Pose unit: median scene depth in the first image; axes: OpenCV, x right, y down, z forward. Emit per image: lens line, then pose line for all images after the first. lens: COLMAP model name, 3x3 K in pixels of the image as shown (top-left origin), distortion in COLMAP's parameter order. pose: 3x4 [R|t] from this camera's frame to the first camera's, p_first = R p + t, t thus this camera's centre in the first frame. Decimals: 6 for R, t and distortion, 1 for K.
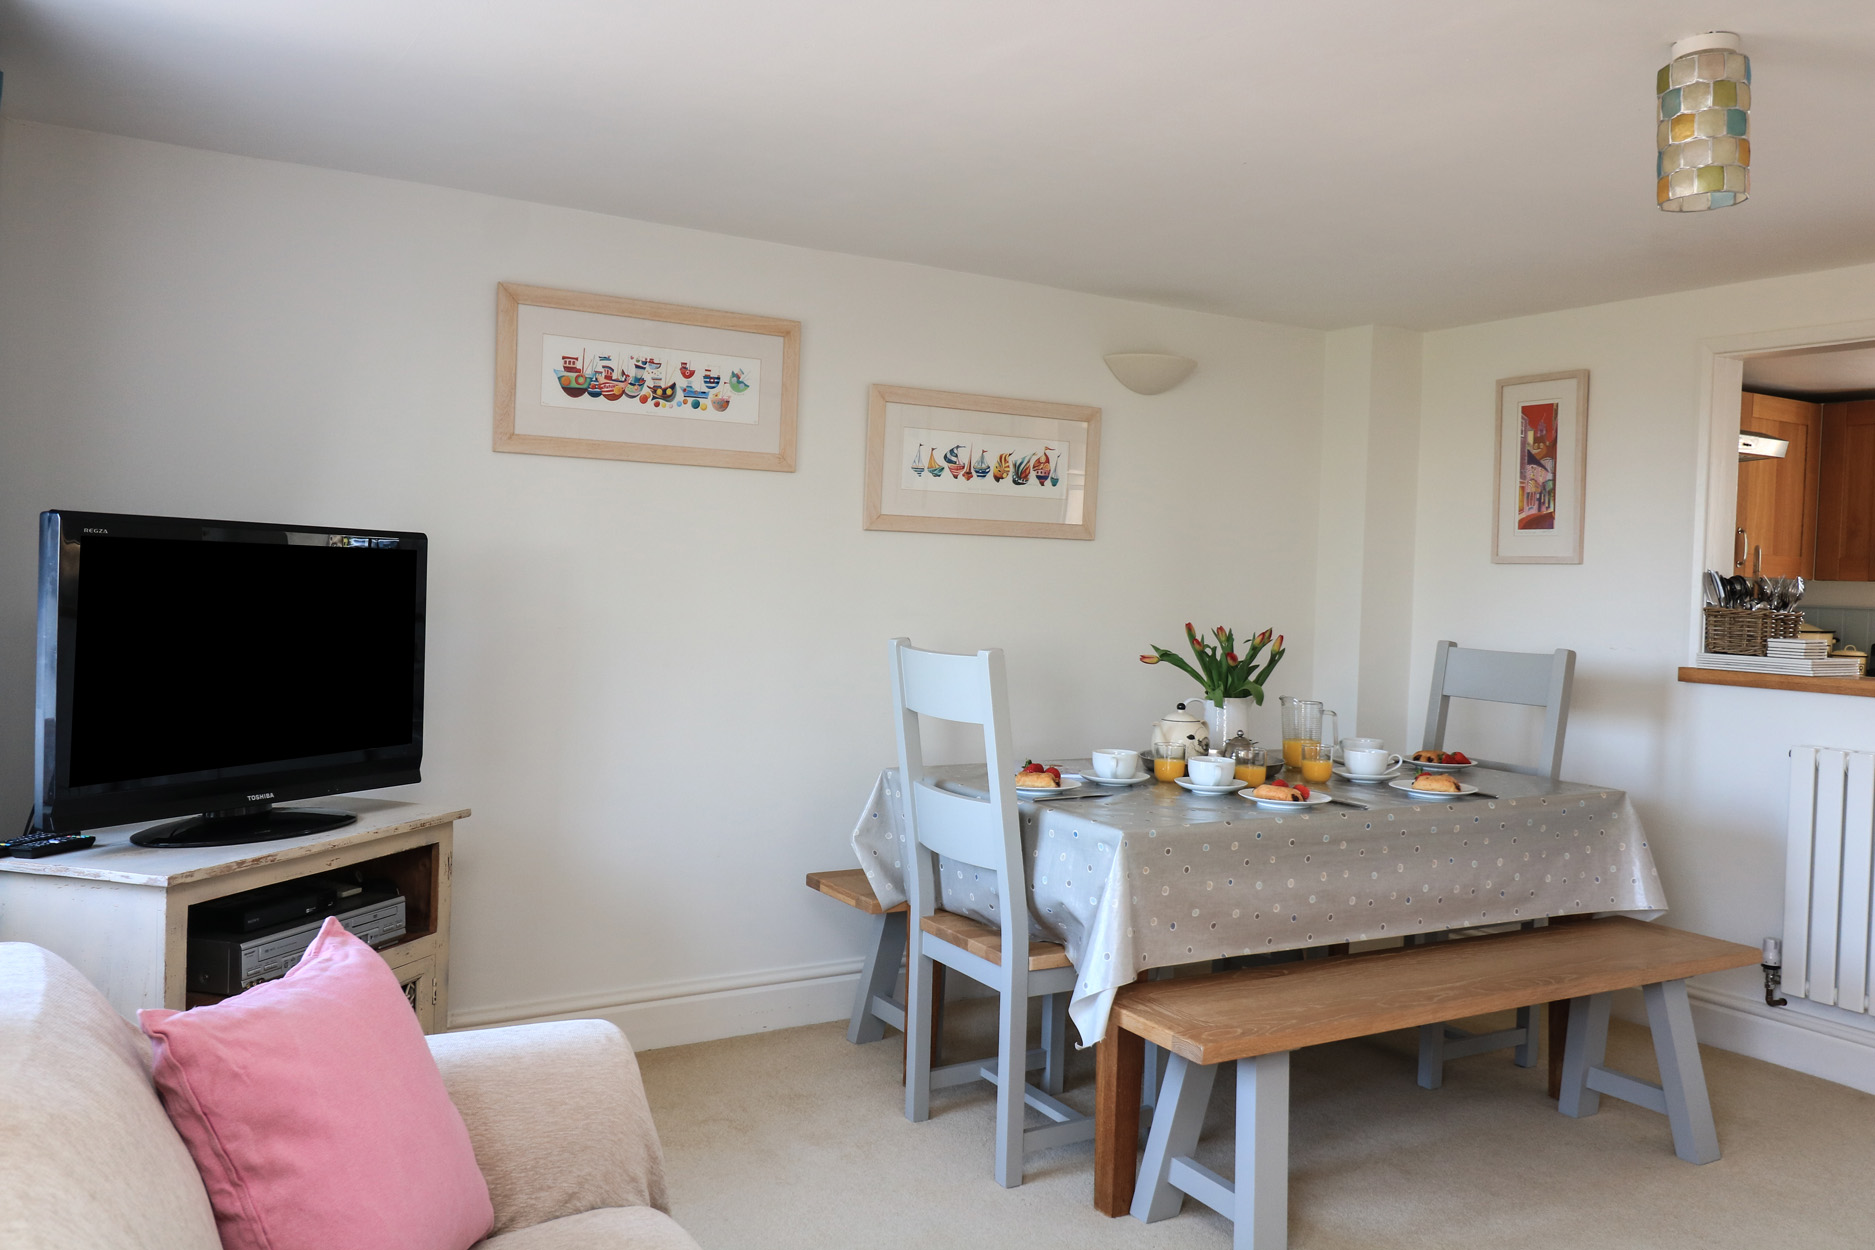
lens RADIAL K [[1456.6, 0, 952.5], [0, 1456.6, 619.4], [0, 0, 1]] dist [0.013508, -0.010416]
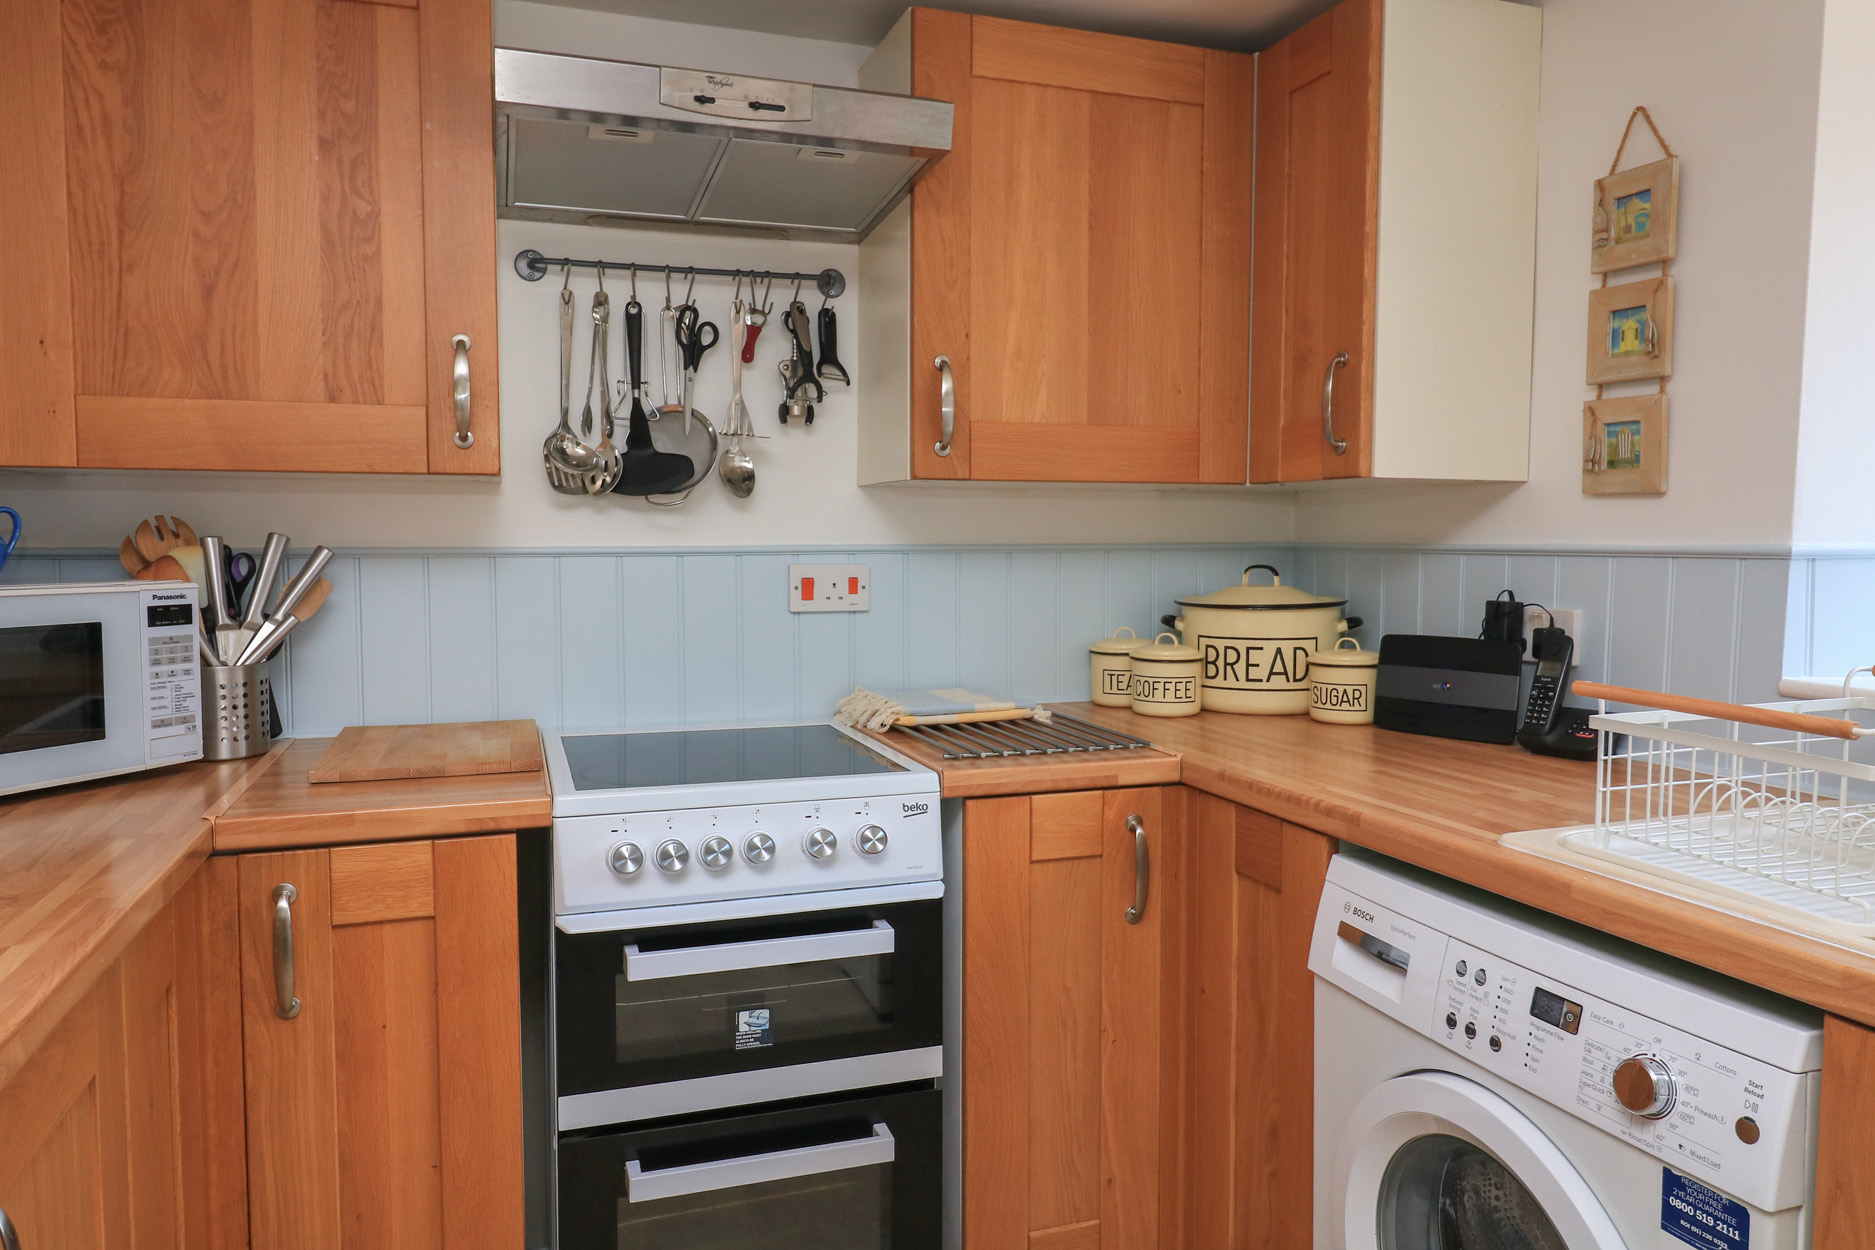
lens RADIAL K [[1283.1, 0, 937.5], [0, 1283.1, 625.0], [0, 0, 1]] dist [0.000386, -0.000103]
pose [[0.975199, -0.015249, -0.220803, 0.967572], [0.022831, 0.999233, 0.031826, -0.000349], [0.220148, -0.036078, 0.974799, 1.029761]]
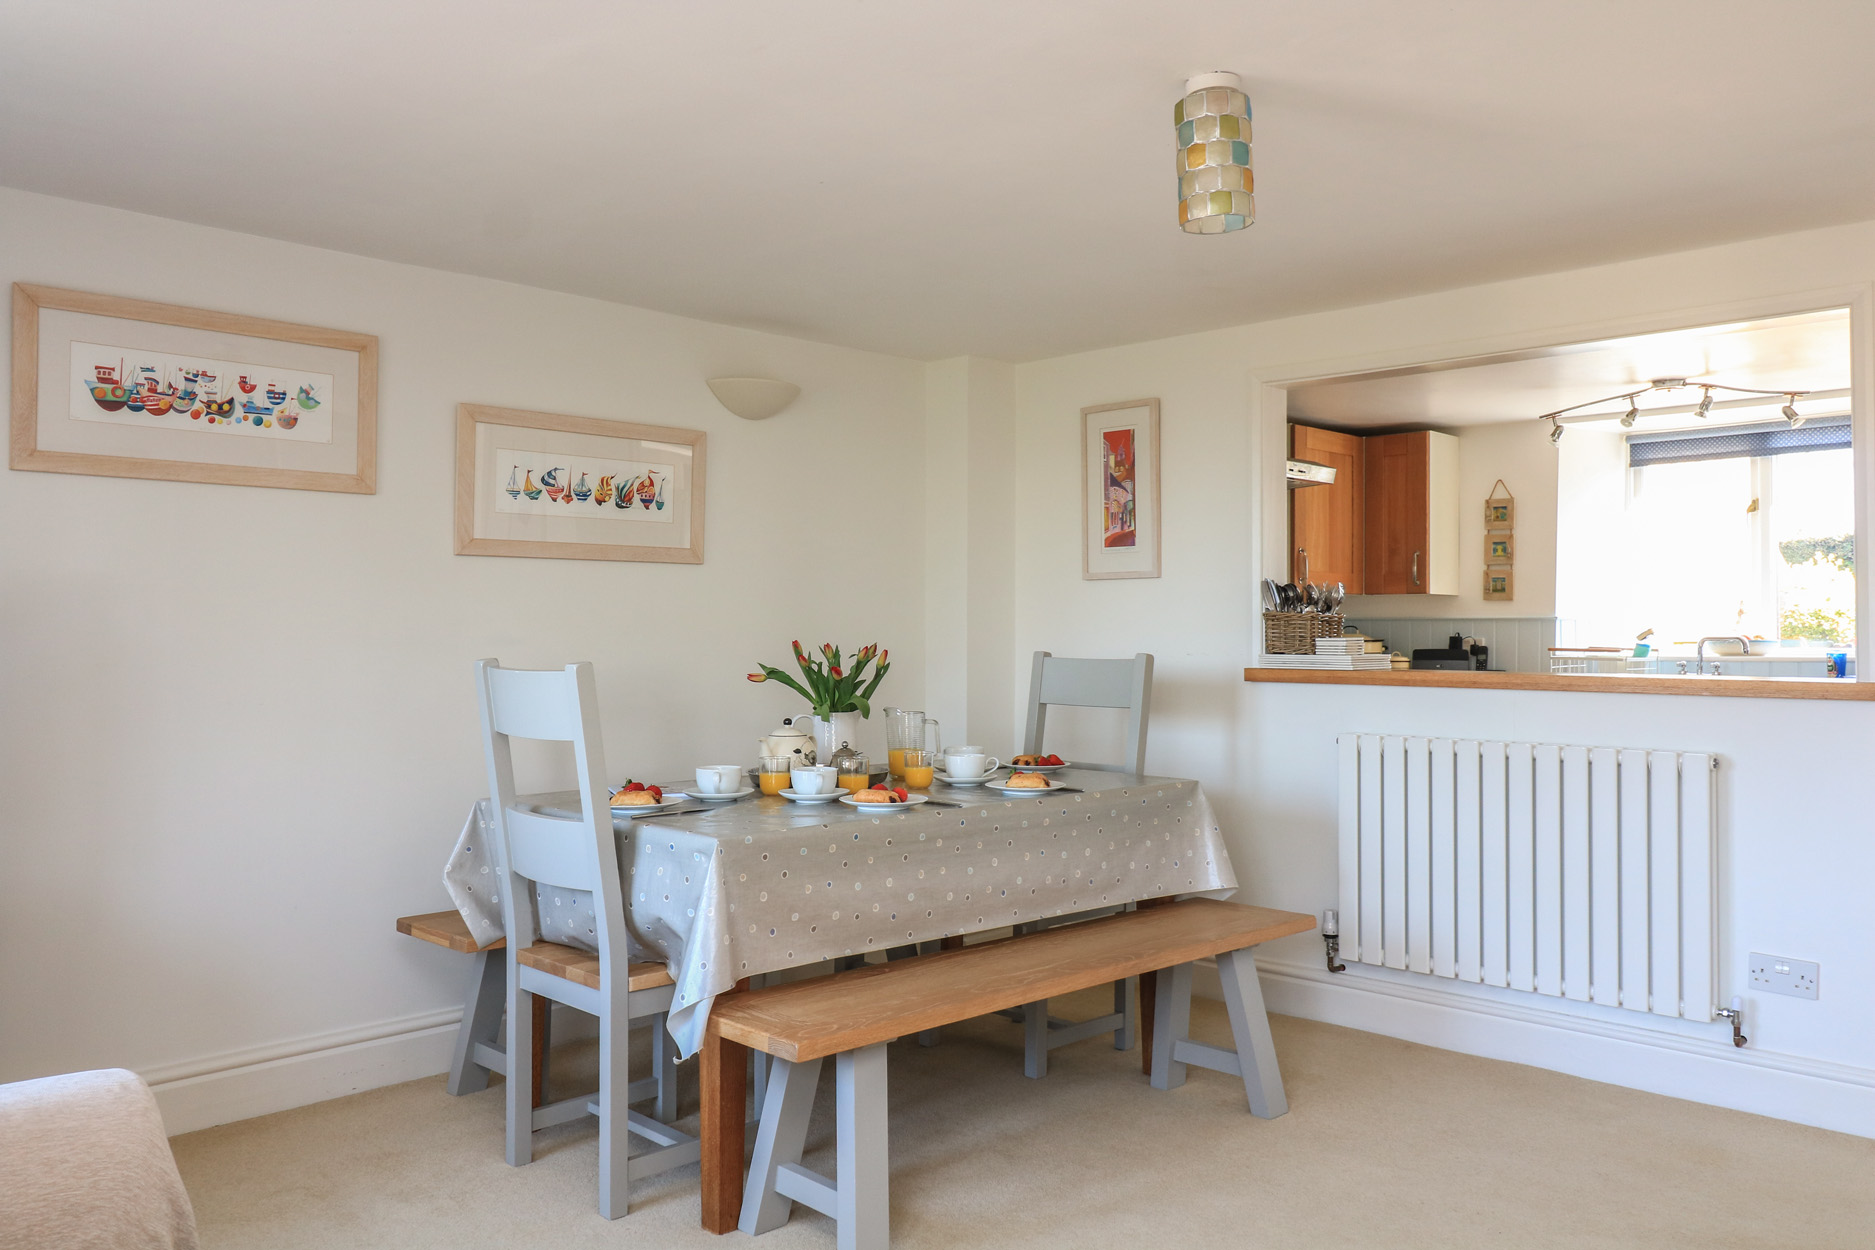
lens RADIAL K [[1456.6, 0, 952.5], [0, 1456.6, 619.4], [0, 0, 1]] dist [0.013508, -0.010416]
pose [[0.970534, -0.026986, 0.239448, 0.029299], [0.035090, 0.998944, -0.029647, 0.023645], [-0.238395, 0.037176, 0.970457, -0.006494]]
